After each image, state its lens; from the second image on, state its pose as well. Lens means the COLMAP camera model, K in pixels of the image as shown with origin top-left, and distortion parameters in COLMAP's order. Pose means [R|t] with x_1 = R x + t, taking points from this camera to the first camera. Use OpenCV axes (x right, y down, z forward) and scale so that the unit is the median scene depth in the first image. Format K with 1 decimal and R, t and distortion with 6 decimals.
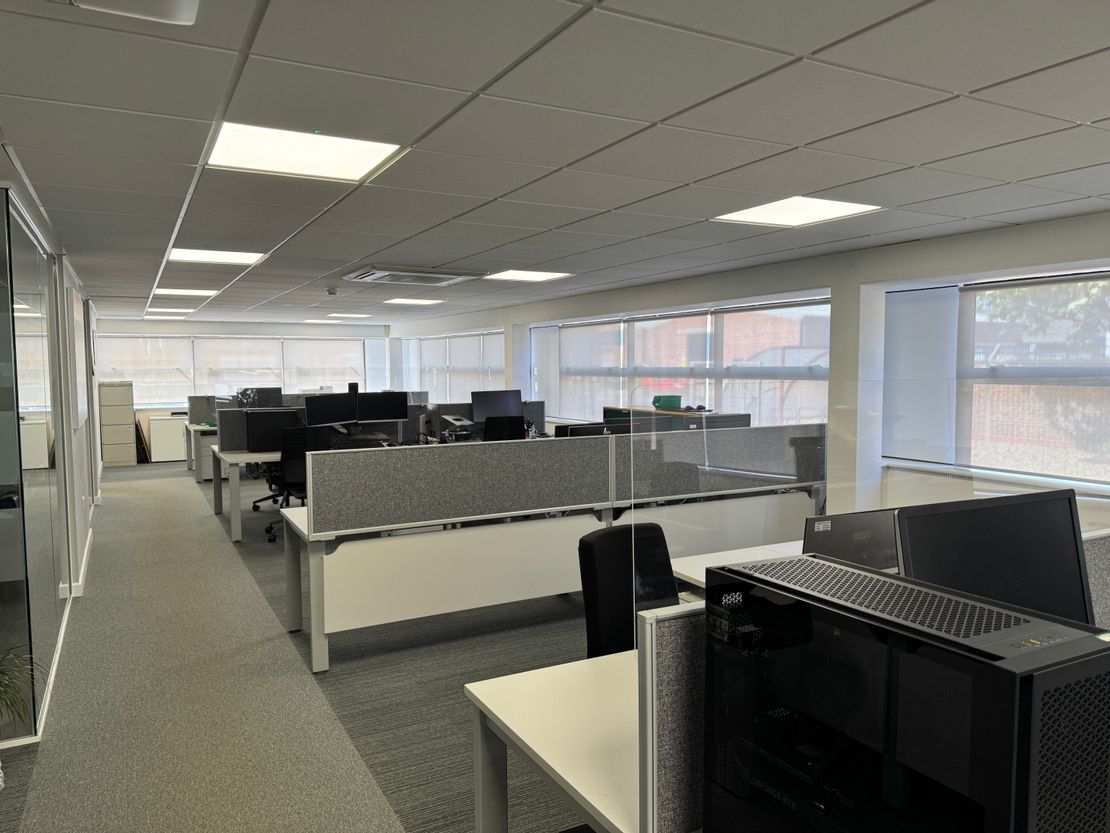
lens RADIAL K [[782.7, 0, 554.9], [0, 782.7, 434.6], [0, 0, 1]] dist [0.053884, 0.001080]
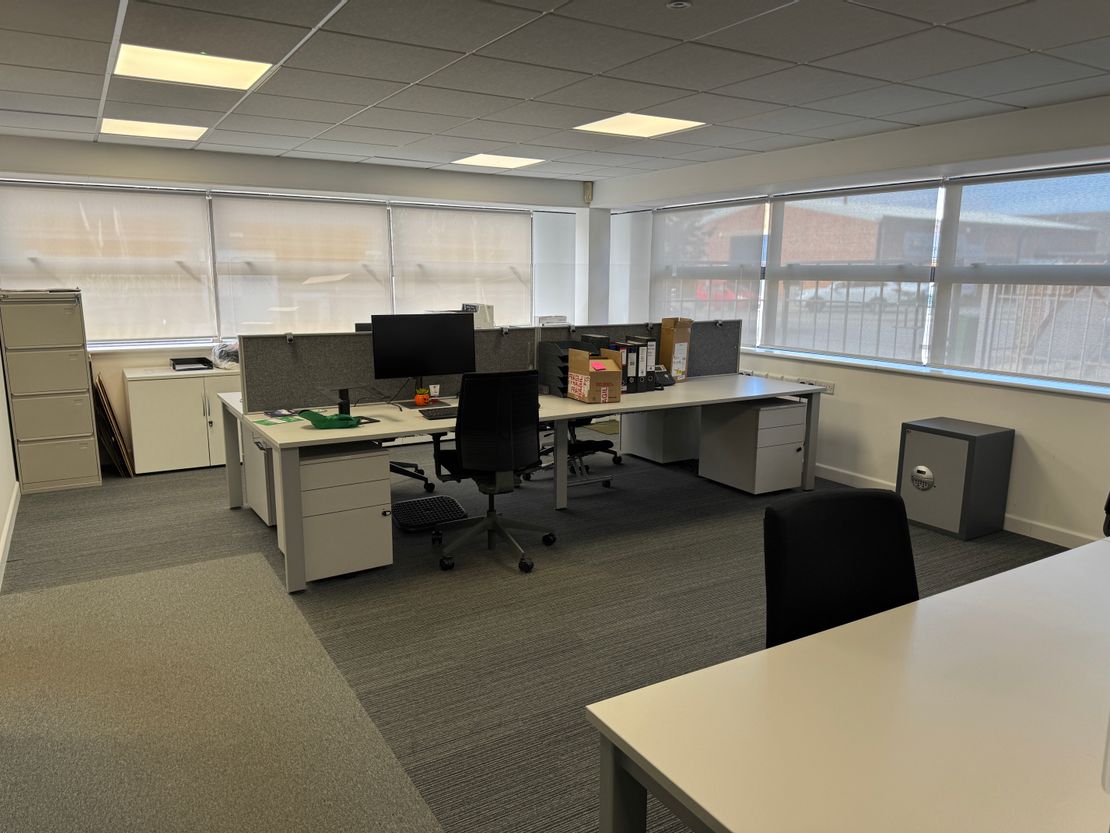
lens RADIAL K [[782.4, 0, 555.0], [0, 782.4, 416.5], [0, 0, 1]] dist [0.087399, 0.000886]
pose [[0.998495, 0.002886, 0.054773, -0.262848], [-0.008747, 0.994212, 0.107075, -0.042958], [-0.054147, -0.107393, 0.992741, 0.479420]]
